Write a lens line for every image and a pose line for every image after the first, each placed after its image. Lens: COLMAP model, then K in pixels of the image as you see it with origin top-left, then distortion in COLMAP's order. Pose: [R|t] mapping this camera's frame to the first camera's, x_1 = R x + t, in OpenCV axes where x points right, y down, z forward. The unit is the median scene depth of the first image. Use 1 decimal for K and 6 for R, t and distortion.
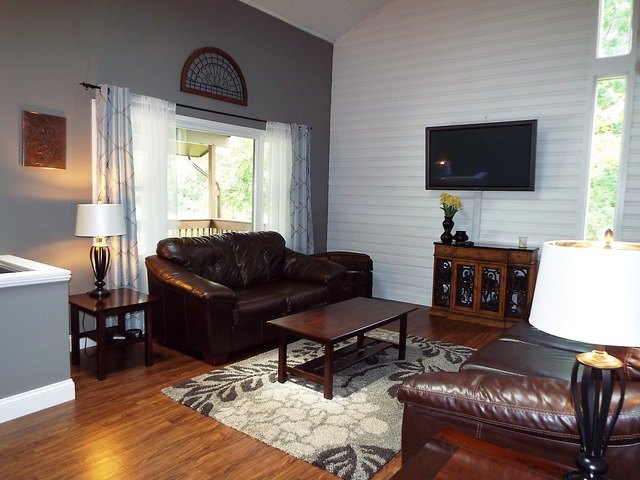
lens RADIAL K [[462.5, 0, 323.9], [0, 462.5, 242.8], [0, 0, 1]] dist [-0.013377, -0.001861]
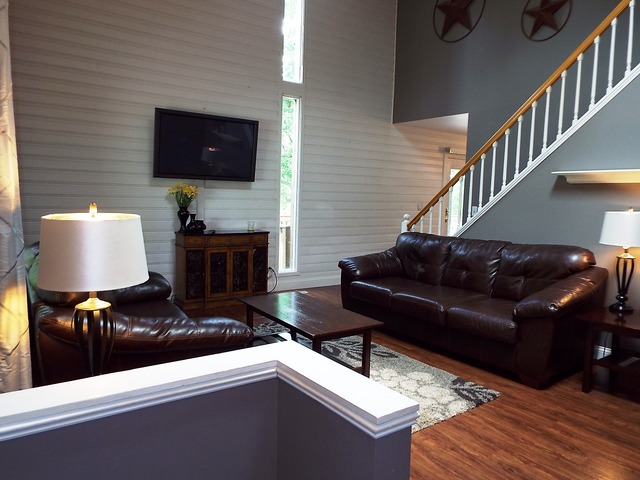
lens RADIAL K [[462.5, 0, 323.9], [0, 462.5, 242.8], [0, 0, 1]] dist [-0.013377, -0.001861]
pose [[0.303518, -0.113963, 0.945986, -0.782421], [0.075931, 0.992557, 0.095211, -0.070570], [-0.949795, 0.042931, 0.309912, 0.595209]]
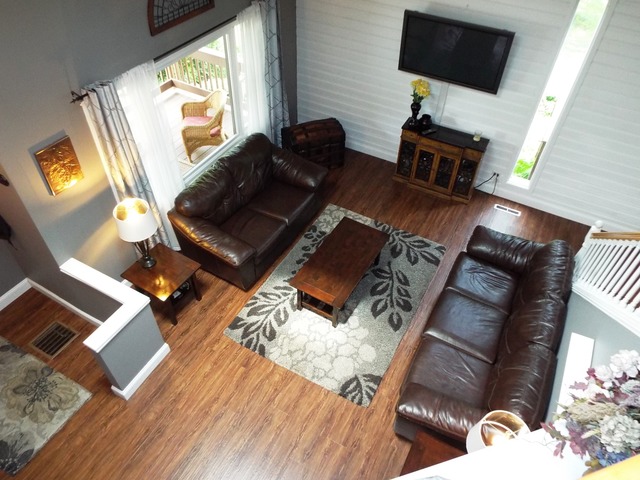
lens RADIAL K [[462.5, 0, 323.9], [0, 462.5, 242.8], [0, 0, 1]] dist [-0.013377, -0.001861]
pose [[0.989305, -0.100259, 0.105946, -0.129492], [0.008717, 0.765670, 0.643175, -0.693251], [-0.145604, -0.635372, 0.758355, 0.005391]]
